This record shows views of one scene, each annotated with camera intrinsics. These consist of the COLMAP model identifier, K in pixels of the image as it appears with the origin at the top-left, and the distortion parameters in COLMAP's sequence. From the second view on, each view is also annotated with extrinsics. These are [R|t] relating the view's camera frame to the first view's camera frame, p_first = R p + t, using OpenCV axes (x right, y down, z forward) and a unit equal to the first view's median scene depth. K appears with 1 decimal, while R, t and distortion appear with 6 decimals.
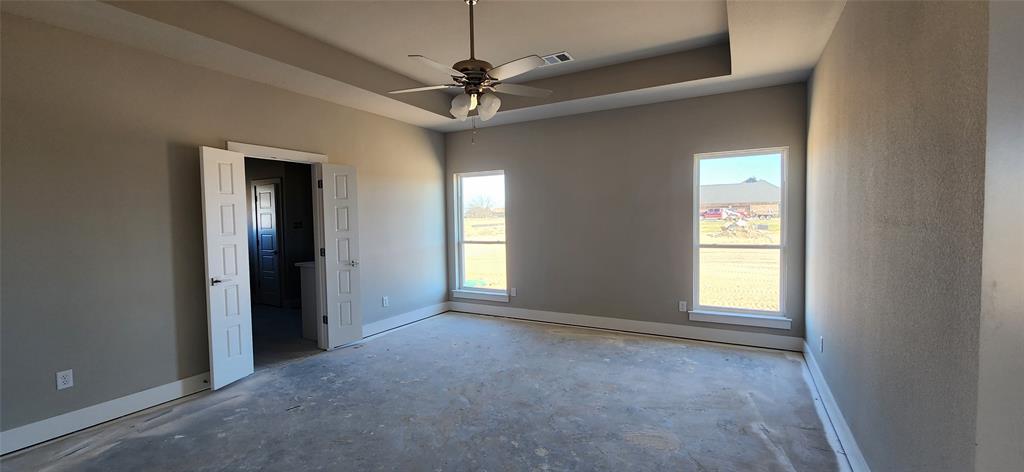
lens RADIAL K [[412.7, 0, 508.7], [0, 412.7, 236.5], [0, 0, 1]] dist [-0.000678, -0.000026]
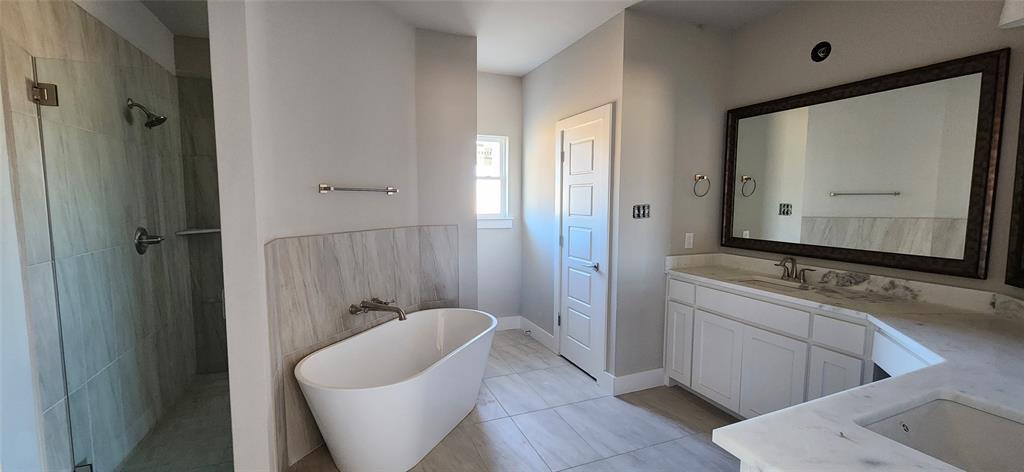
lens RADIAL K [[412.7, 0, 512.9], [0, 412.7, 235.2], [0, 0, 1]] dist [-0.000678, -0.000026]
pose [[0.782265, 0.075830, -0.618313, -0.346573], [-0.039586, 0.996609, 0.072142, -0.029558], [0.621687, -0.031957, 0.782614, 0.573550]]
